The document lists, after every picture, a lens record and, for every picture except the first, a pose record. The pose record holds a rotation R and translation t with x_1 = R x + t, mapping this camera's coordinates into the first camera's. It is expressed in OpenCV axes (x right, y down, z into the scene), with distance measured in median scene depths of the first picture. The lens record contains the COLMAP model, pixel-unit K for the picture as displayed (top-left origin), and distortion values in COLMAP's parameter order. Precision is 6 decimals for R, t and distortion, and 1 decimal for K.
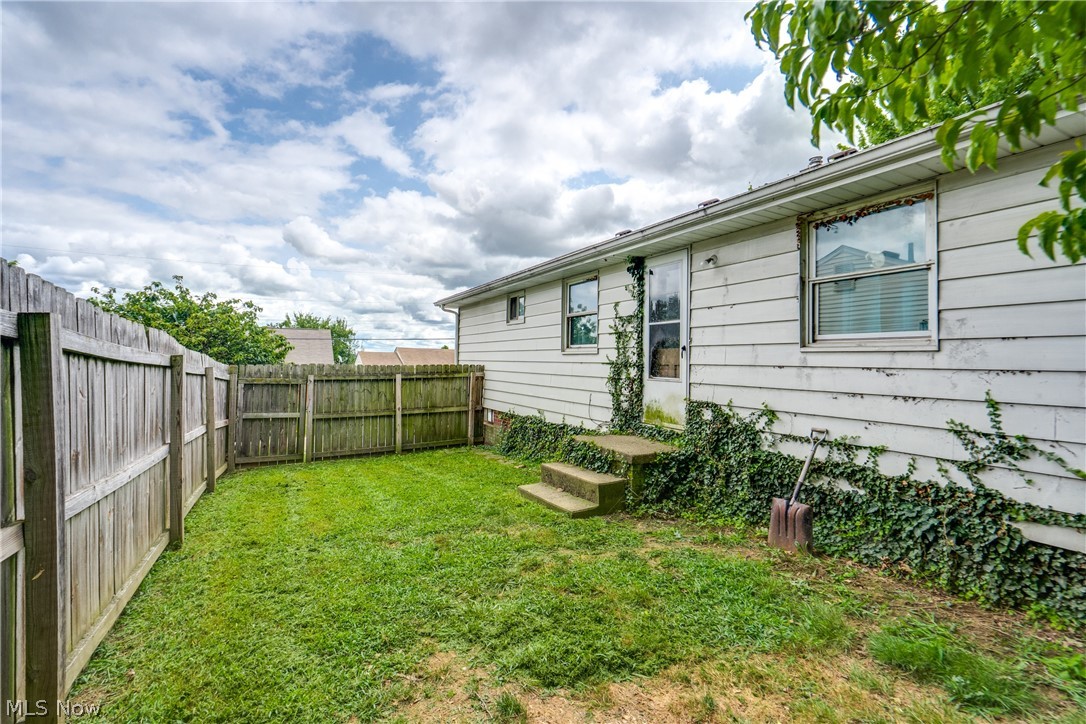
lens RADIAL K [[494.9, 0, 542.8], [0, 494.9, 363.4], [0, 0, 1]] dist [-0.000719, 0.000889]
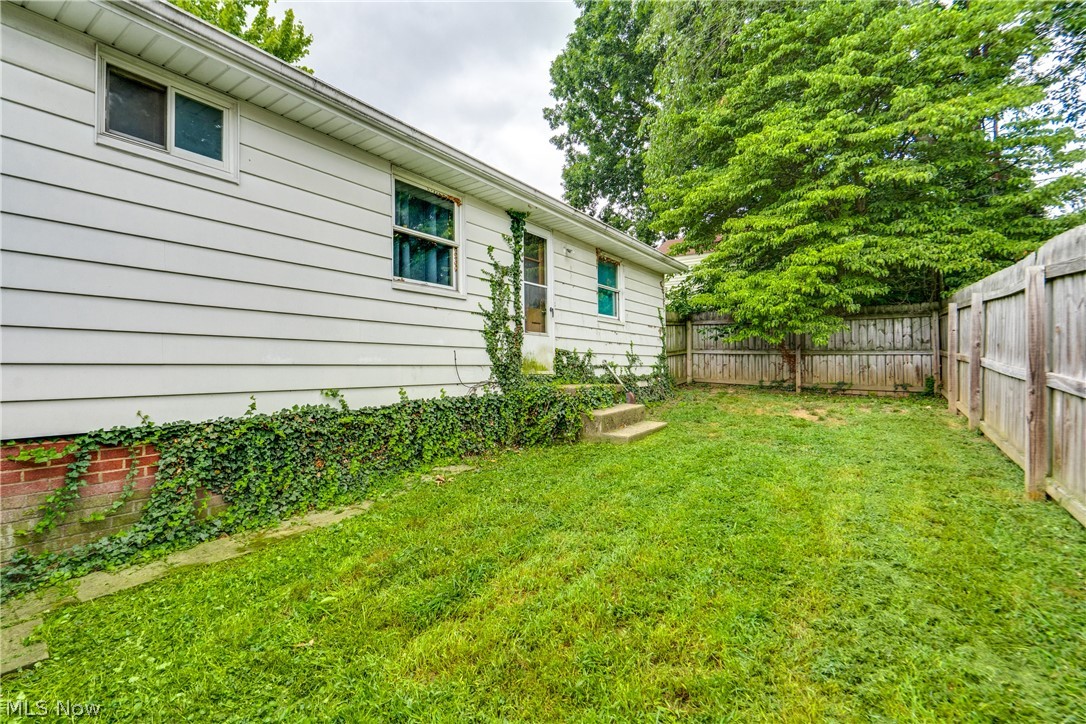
lens RADIAL K [[494.9, 0, 543.0], [0, 494.9, 362.7], [0, 0, 1]] dist [-0.000719, 0.000889]
pose [[-0.457060, -0.008204, 0.889398, -0.774503], [-0.002448, 0.999965, 0.007965, 0.088529], [-0.889433, 0.001463, -0.457064, 1.485833]]
